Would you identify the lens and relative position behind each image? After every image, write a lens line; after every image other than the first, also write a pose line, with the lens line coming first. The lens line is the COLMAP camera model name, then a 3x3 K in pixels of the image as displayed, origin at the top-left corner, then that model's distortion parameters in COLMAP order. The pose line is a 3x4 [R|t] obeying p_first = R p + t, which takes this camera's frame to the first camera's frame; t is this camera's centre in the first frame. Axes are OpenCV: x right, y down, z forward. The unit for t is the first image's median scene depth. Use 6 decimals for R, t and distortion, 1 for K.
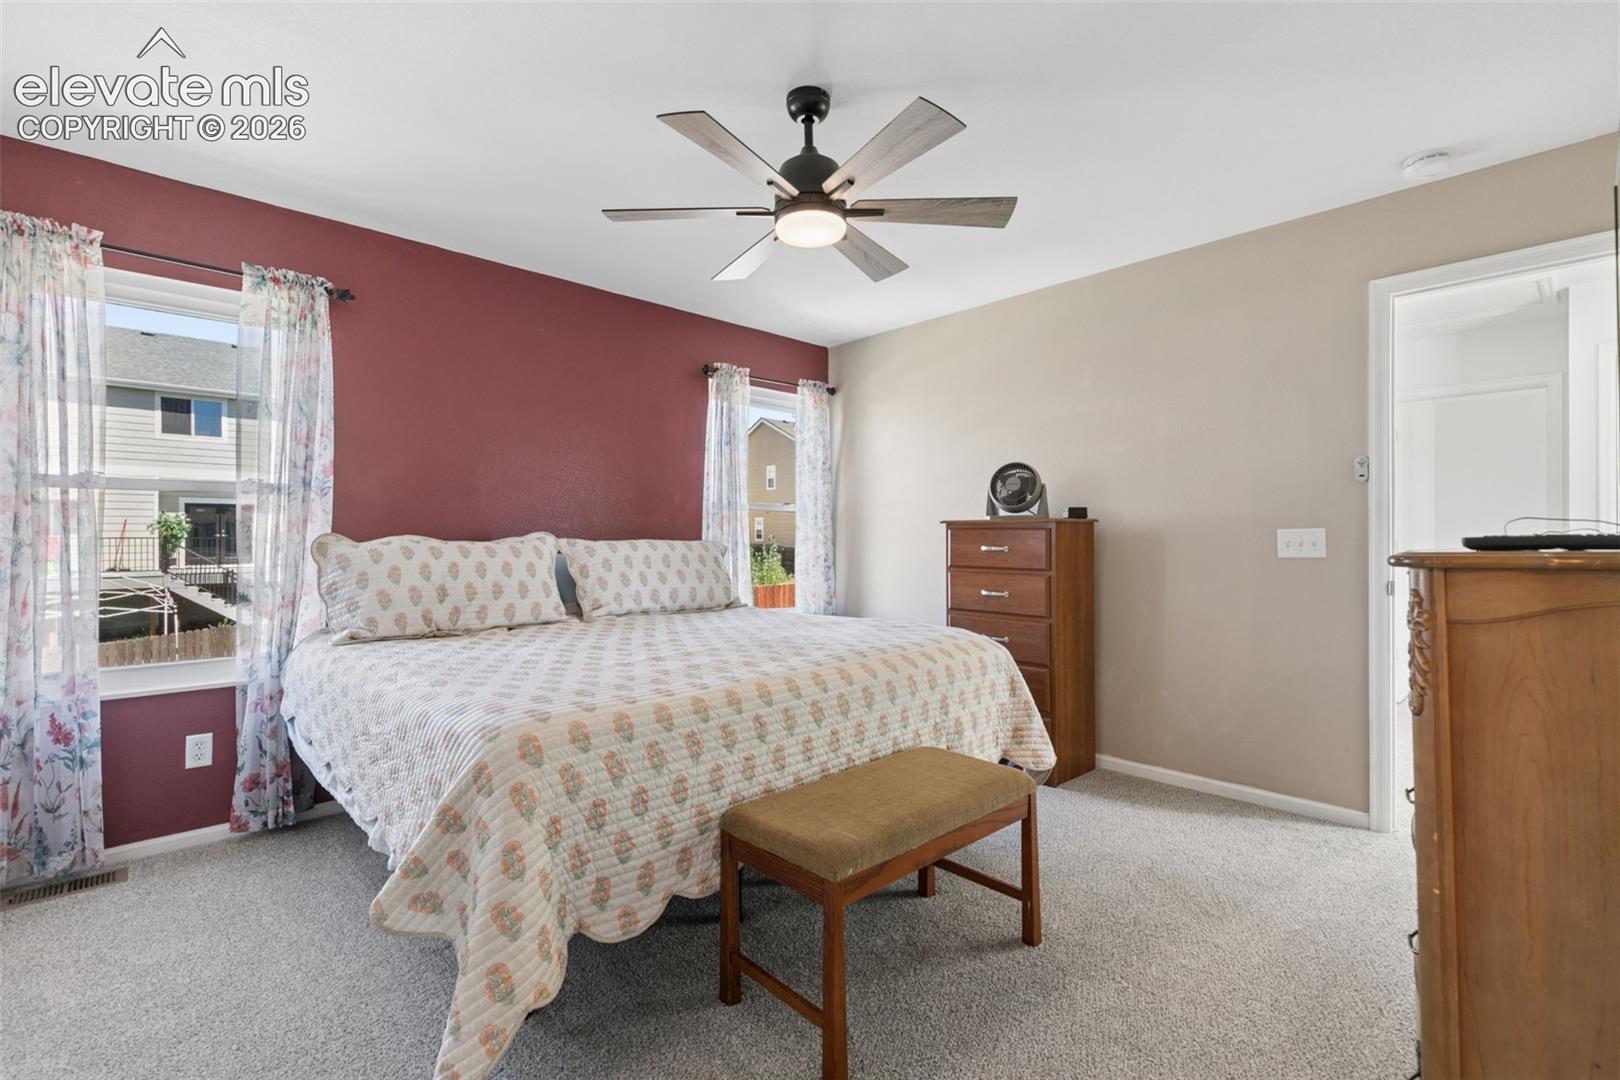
lens RADIAL K [[729.2, 0, 810.0], [0, 729.2, 540.0], [0, 0, 1]] dist [0.004628, 0.000003]
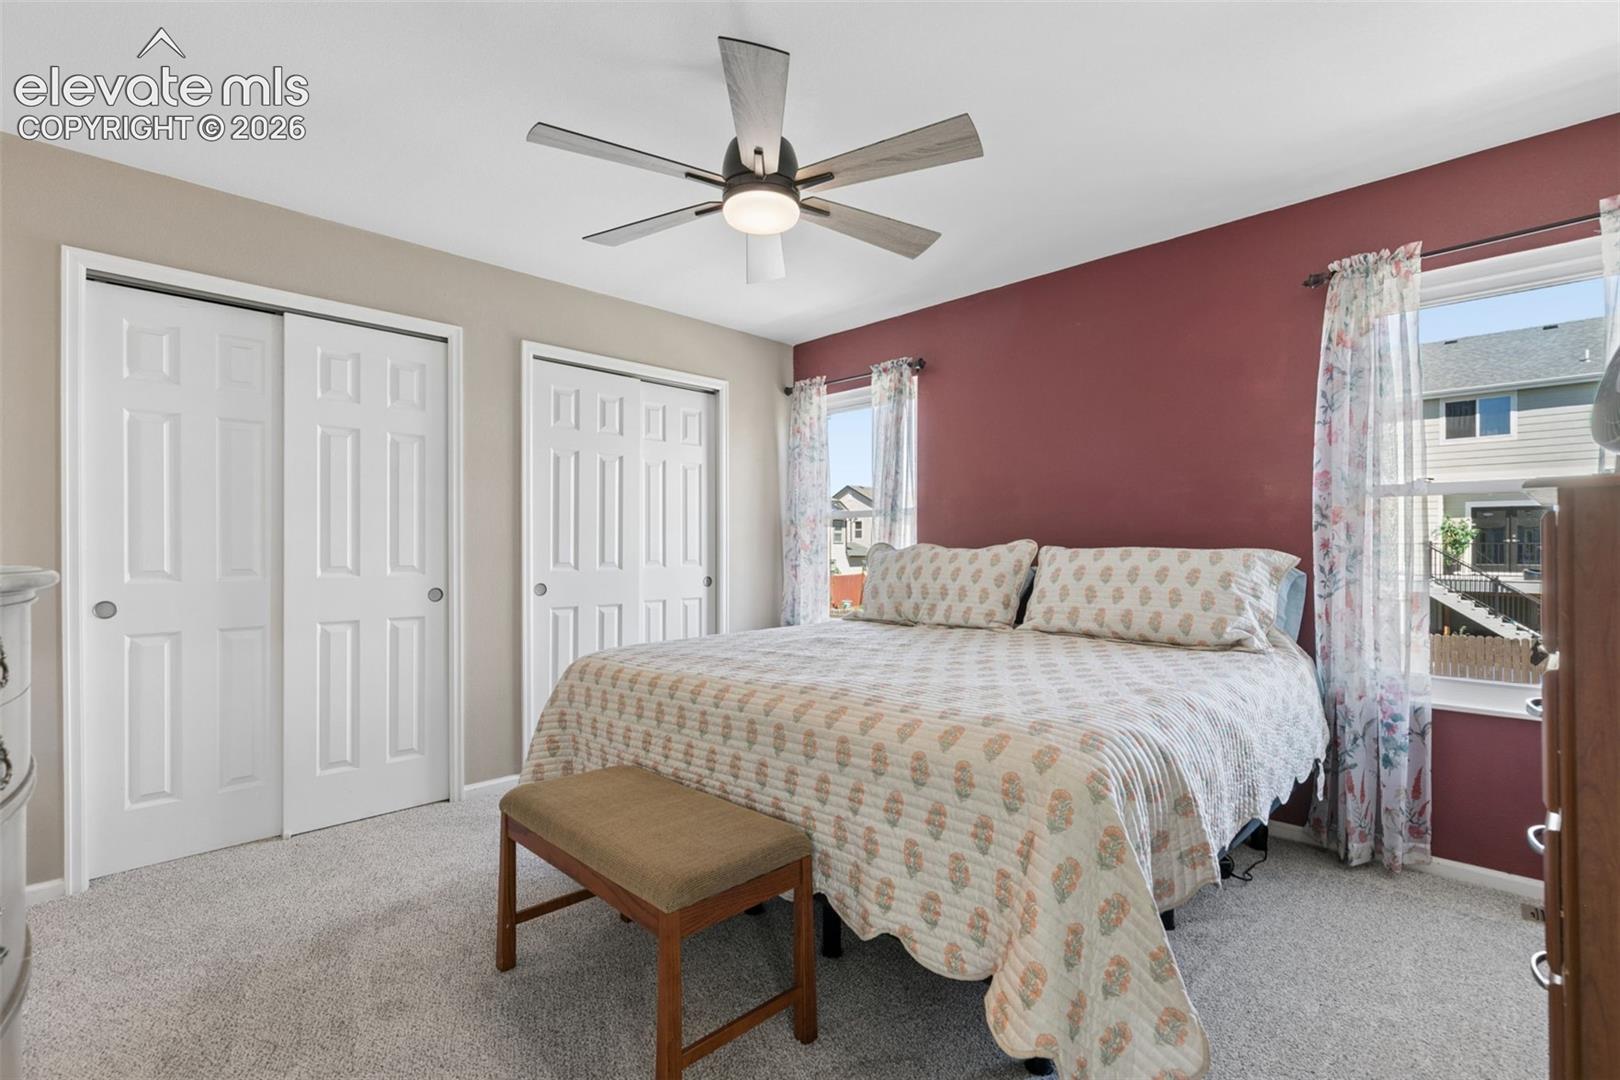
lens RADIAL K [[726.7, 0, 807.9], [0, 726.7, 542.5], [0, 0, 1]] dist [-0.000025, -0.000411]
pose [[0.032007, -0.005355, -0.999473, 0.545150], [0.001440, 0.999985, -0.005312, -0.001309], [0.999487, -0.001270, 0.032014, 0.606083]]
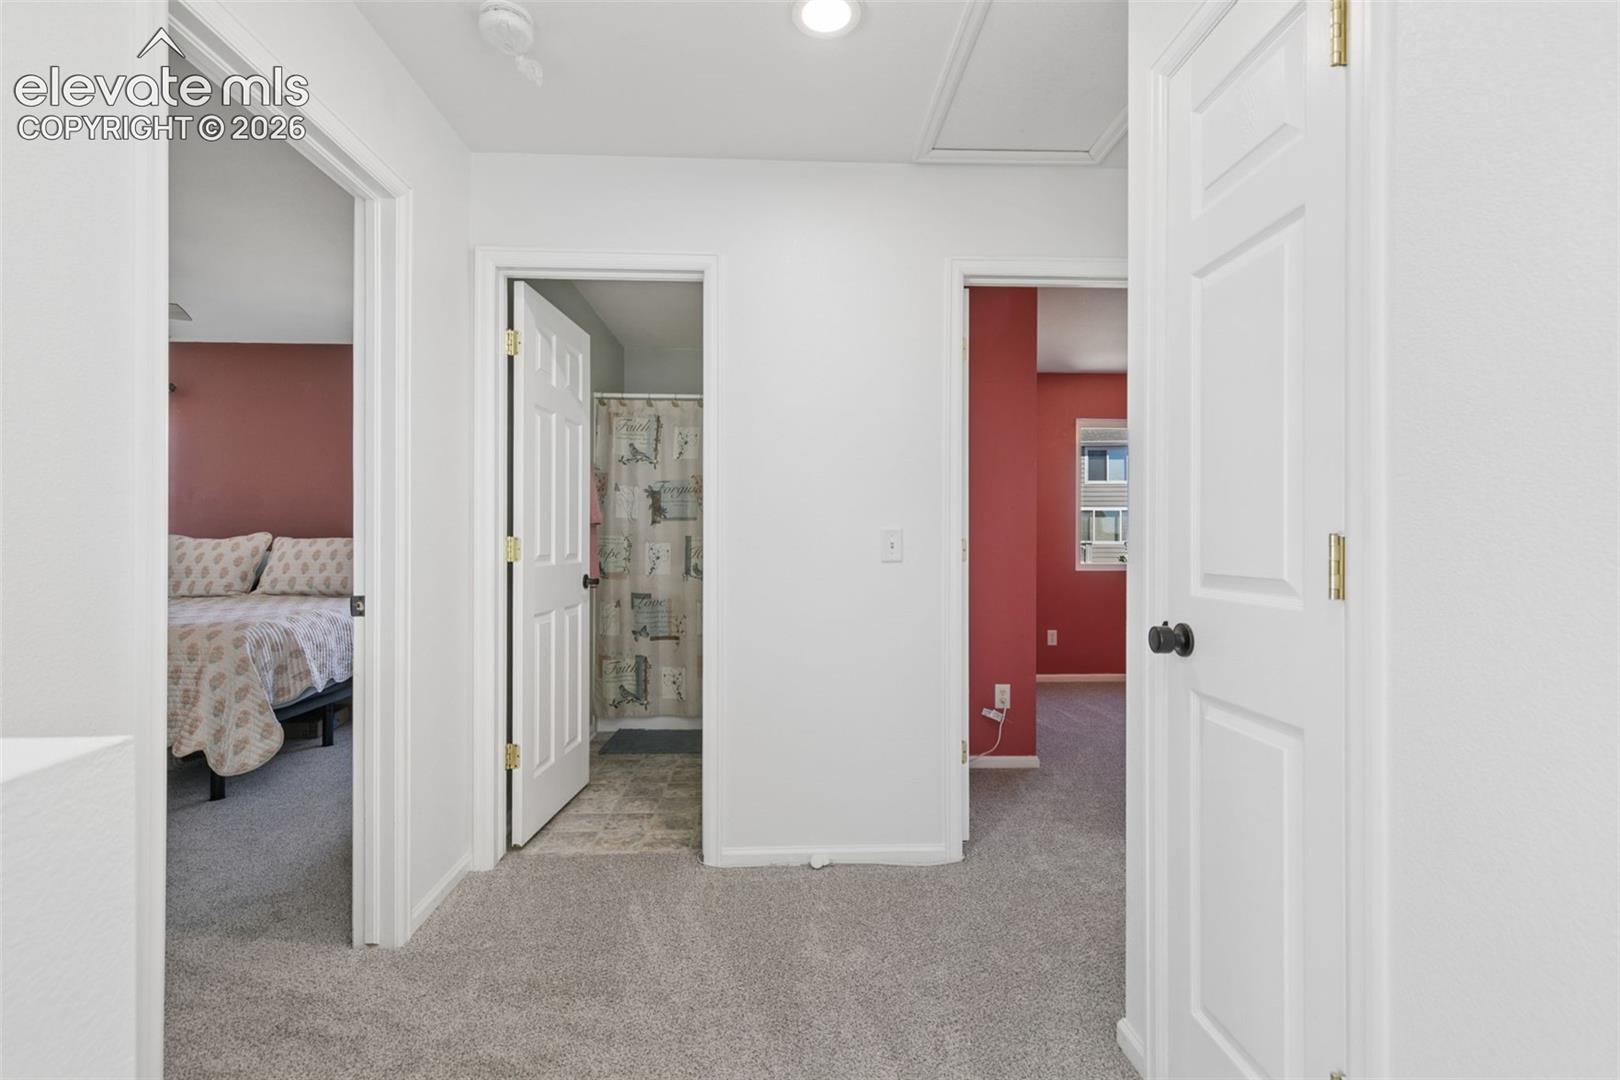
lens RADIAL K [[743.2, 0, 810.0], [0, 743.2, 540.0], [0, 0, 1]] dist [0.000862, -0.000121]
pose [[0.753964, -0.000014, -0.656916, 1.186367], [0.000599, 1.000000, 0.000665, 0.003286], [0.656915, -0.000895, 0.753964, 0.556614]]
